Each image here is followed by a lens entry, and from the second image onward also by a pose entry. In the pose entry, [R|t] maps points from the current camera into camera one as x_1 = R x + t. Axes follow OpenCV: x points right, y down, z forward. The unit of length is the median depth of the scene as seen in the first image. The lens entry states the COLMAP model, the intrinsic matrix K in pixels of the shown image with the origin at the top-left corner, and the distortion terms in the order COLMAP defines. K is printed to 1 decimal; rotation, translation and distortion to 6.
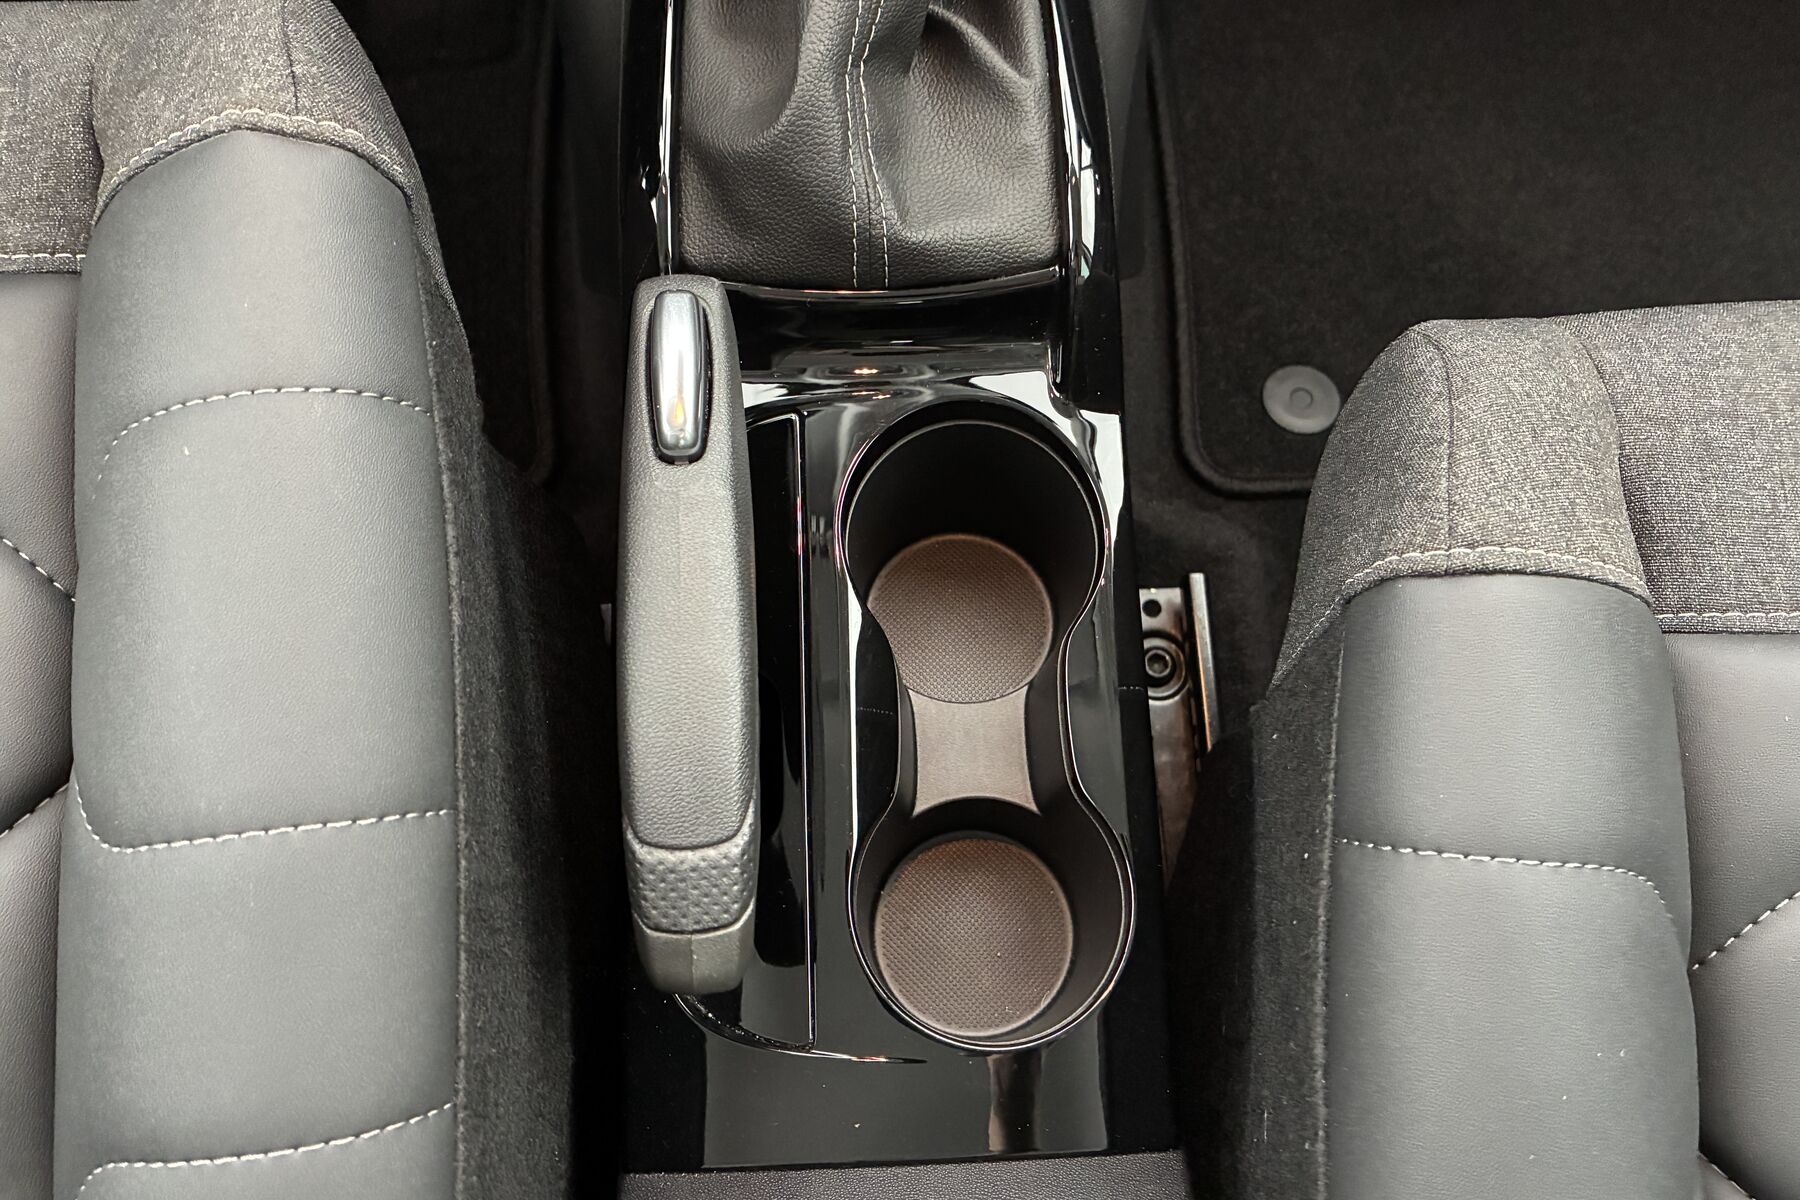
lens RADIAL K [[1400.9, 0, 903.7], [0, 1400.9, 568.8], [0, 0, 1]] dist [0.003836, 0.001479]
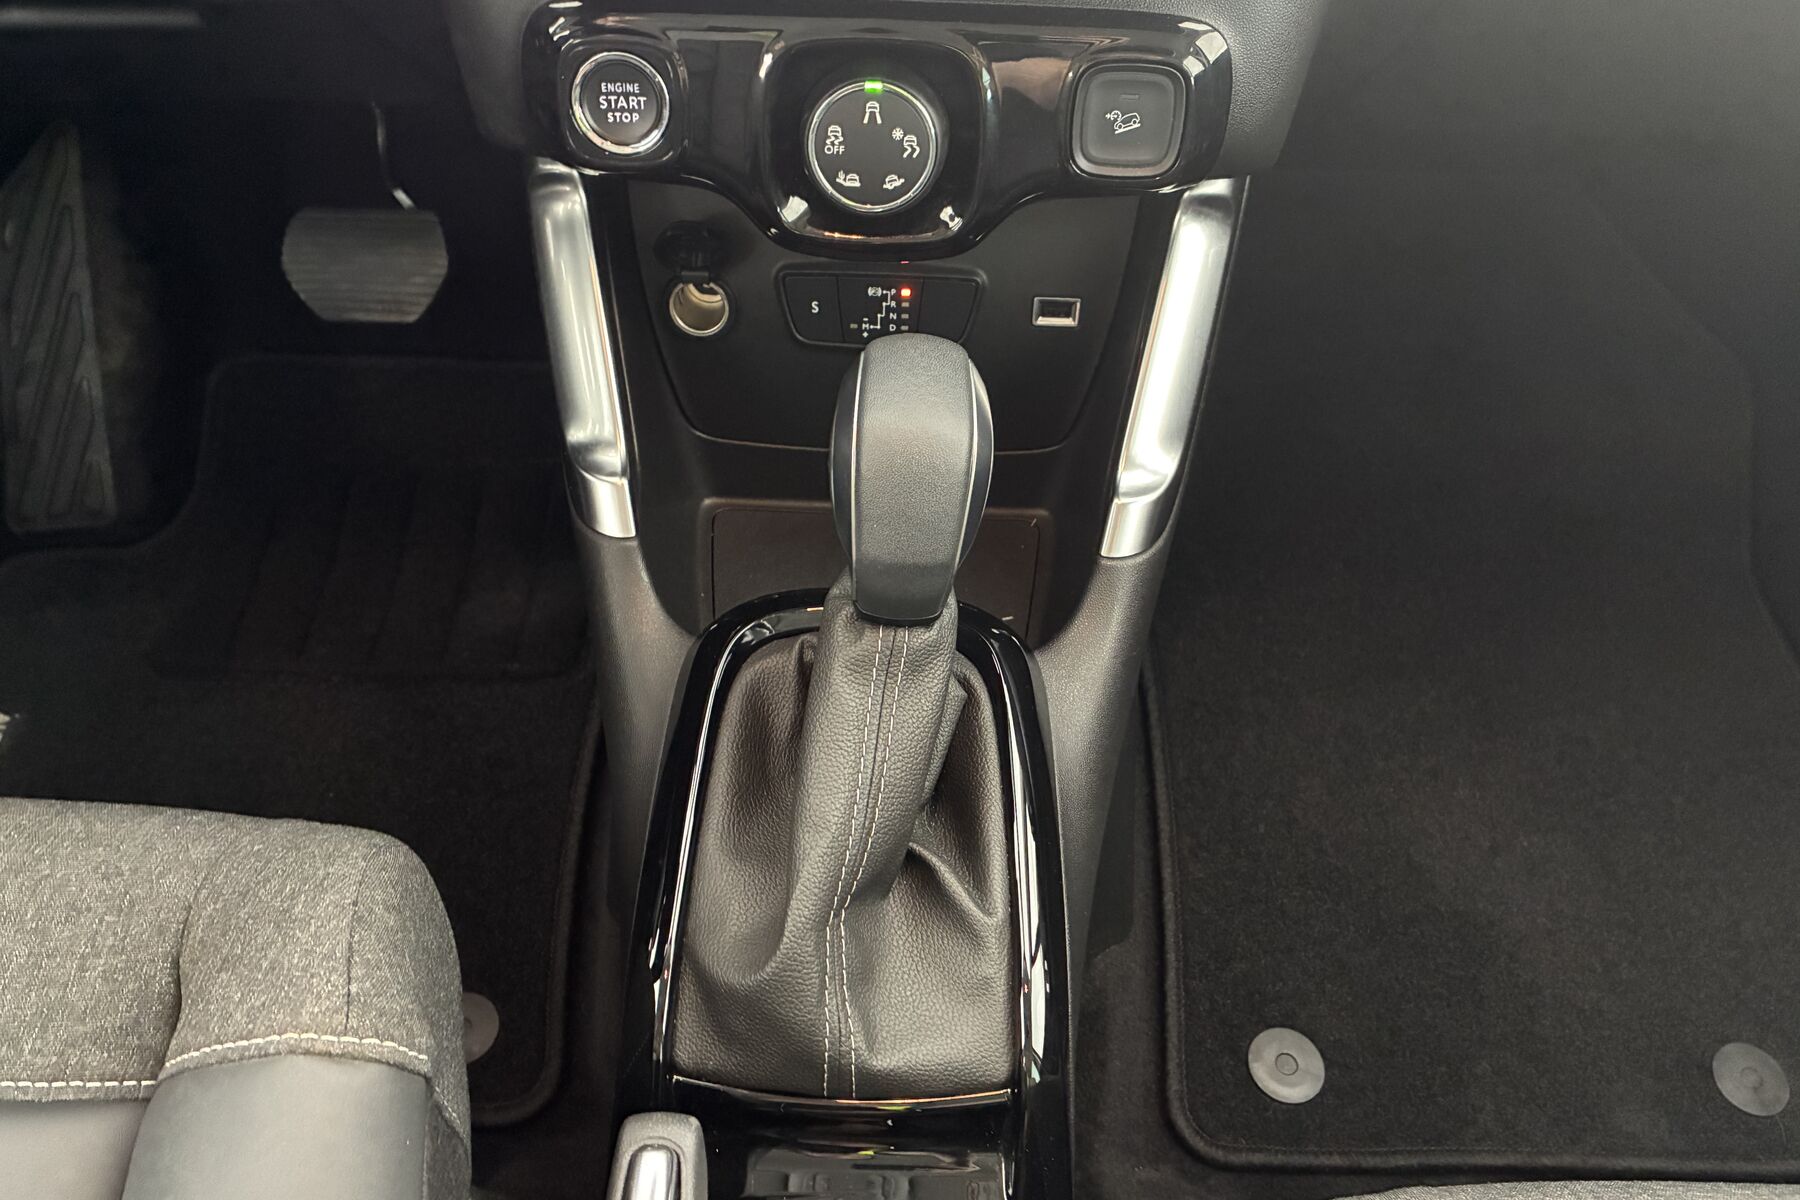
lens RADIAL K [[1384.8, 0, 884.2], [0, 1384.8, 580.2], [0, 0, 1]] dist [0.009118, 0.000360]
pose [[0.997088, 0.056645, -0.051062, 0.044123], [-0.069352, 0.951993, -0.298159, -0.265941], [0.031721, 0.300832, 0.953149, -0.159727]]
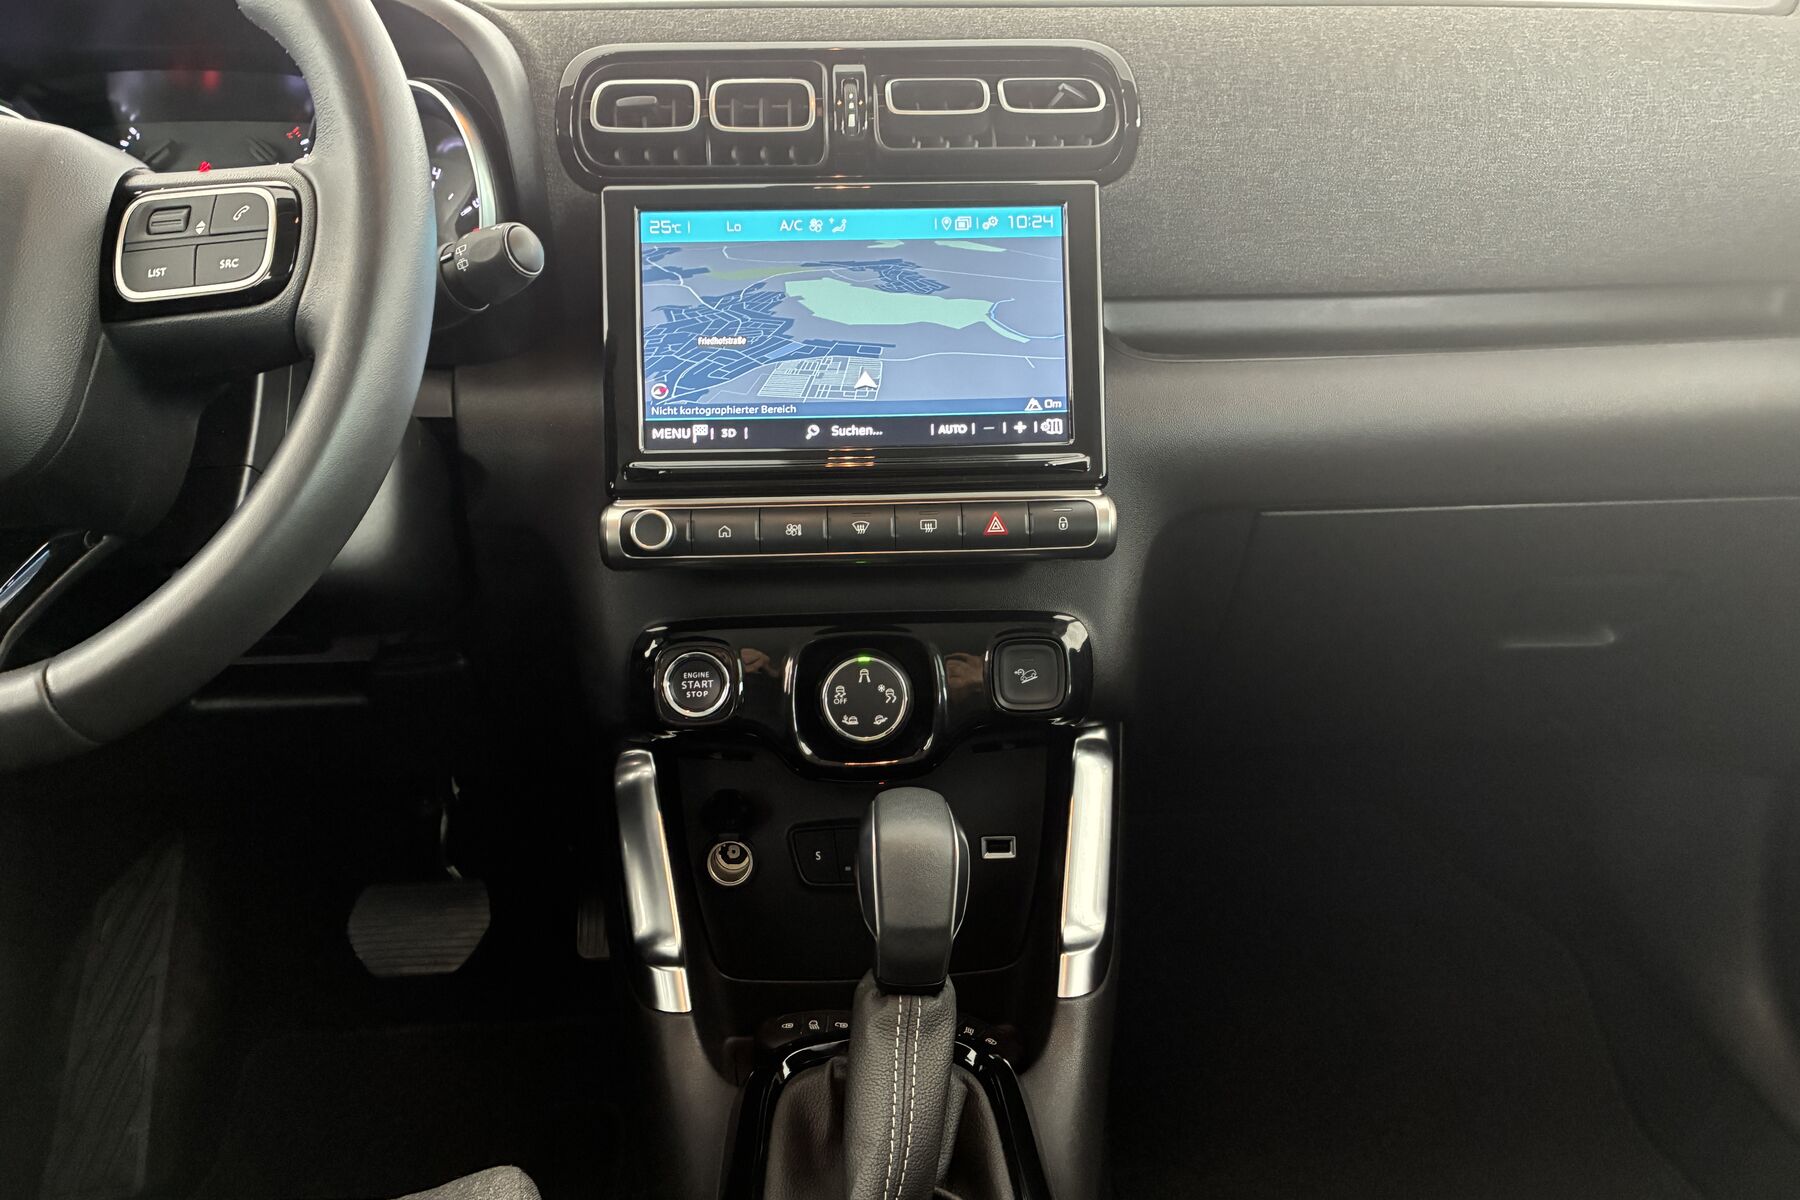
lens RADIAL K [[1369.3, 0, 900.0], [0, 1369.3, 600.0], [0, 0, 1]] dist [0.005841, -0.002599]
pose [[0.999523, -0.030438, 0.005130, -0.005743], [0.023678, 0.649443, -0.760041, 0.278021], [0.019803, 0.759800, 0.649855, -0.383306]]
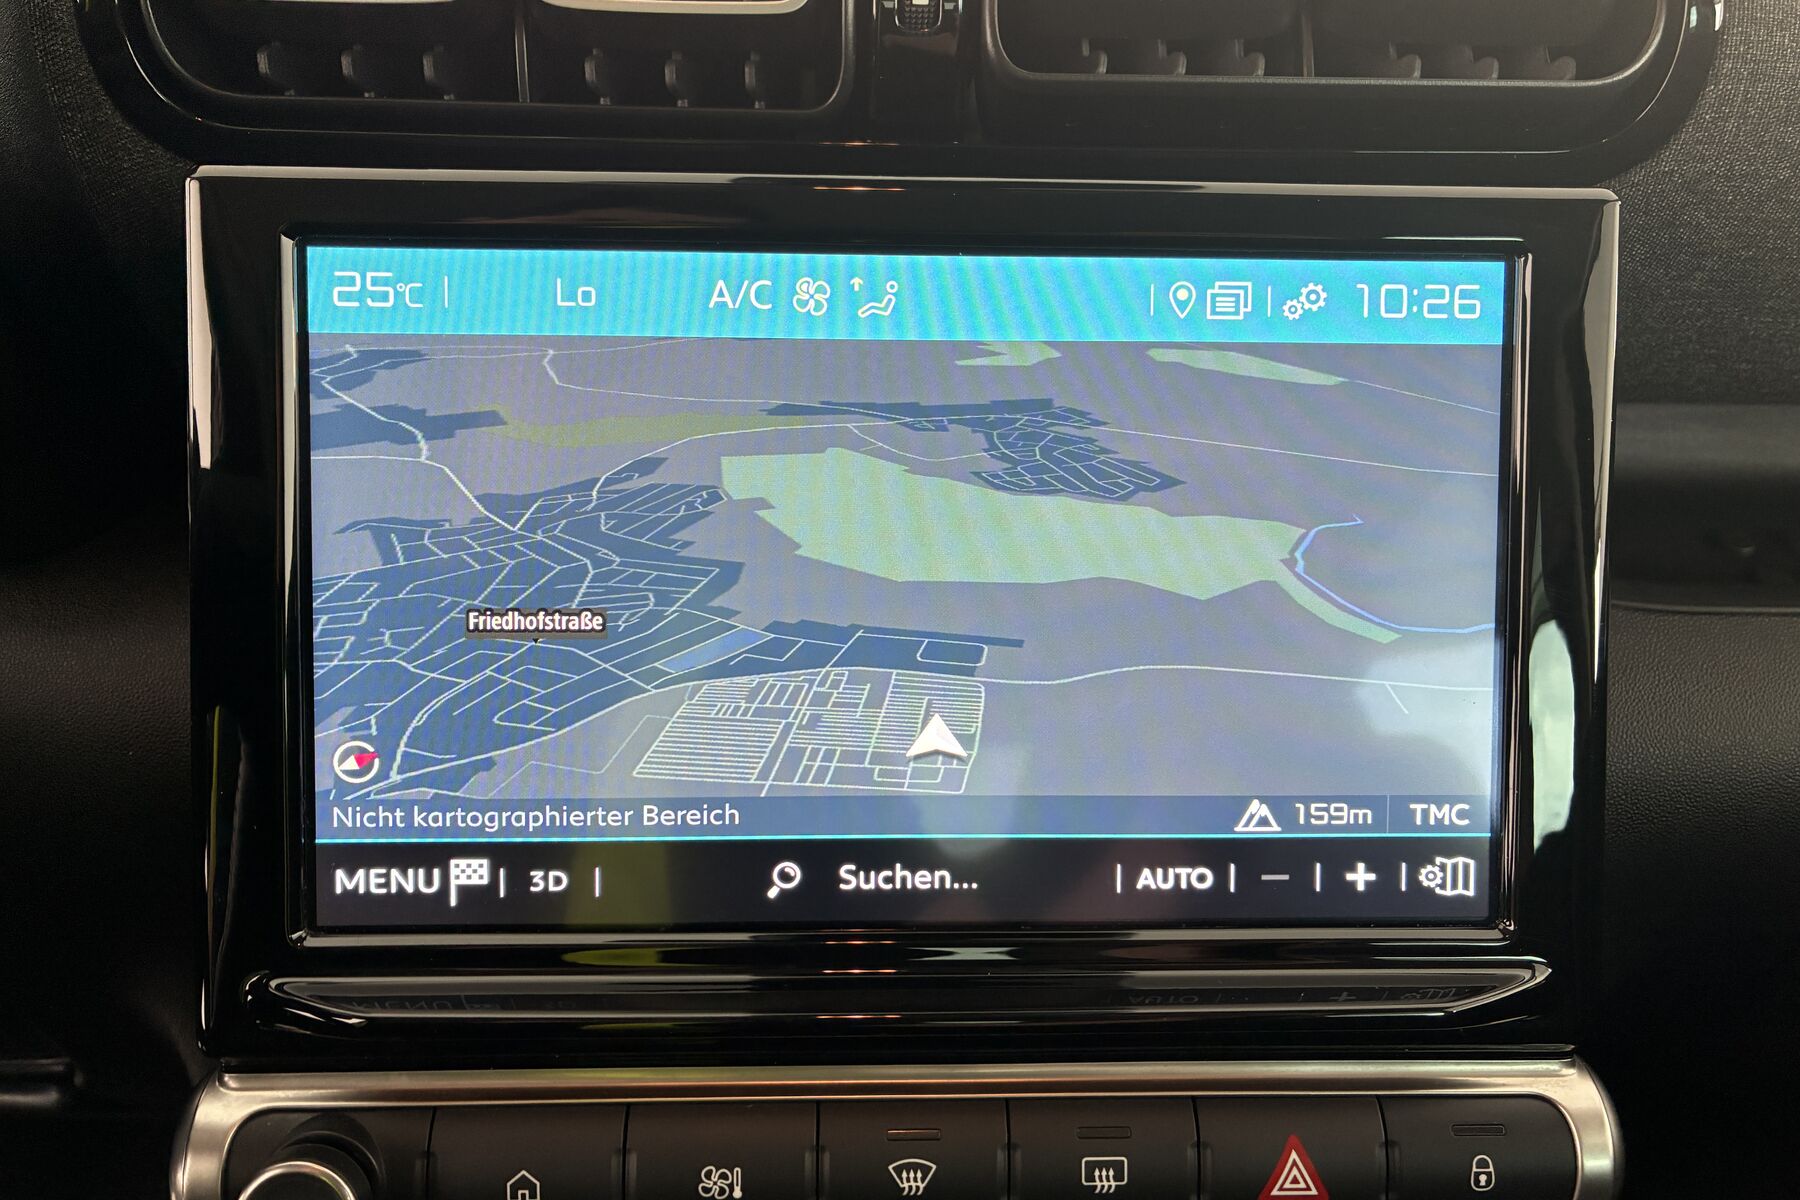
lens RADIAL K [[1511.2, 0, 900.0], [0, 1511.2, 600.0], [0, 0, 1]] dist [-0.004454, 0.000595]
pose [[0.999992, 0.003363, 0.002275, -0.047975], [-0.000771, 0.707476, -0.706737, -0.718732], [-0.003987, 0.706729, 0.707473, -0.020219]]
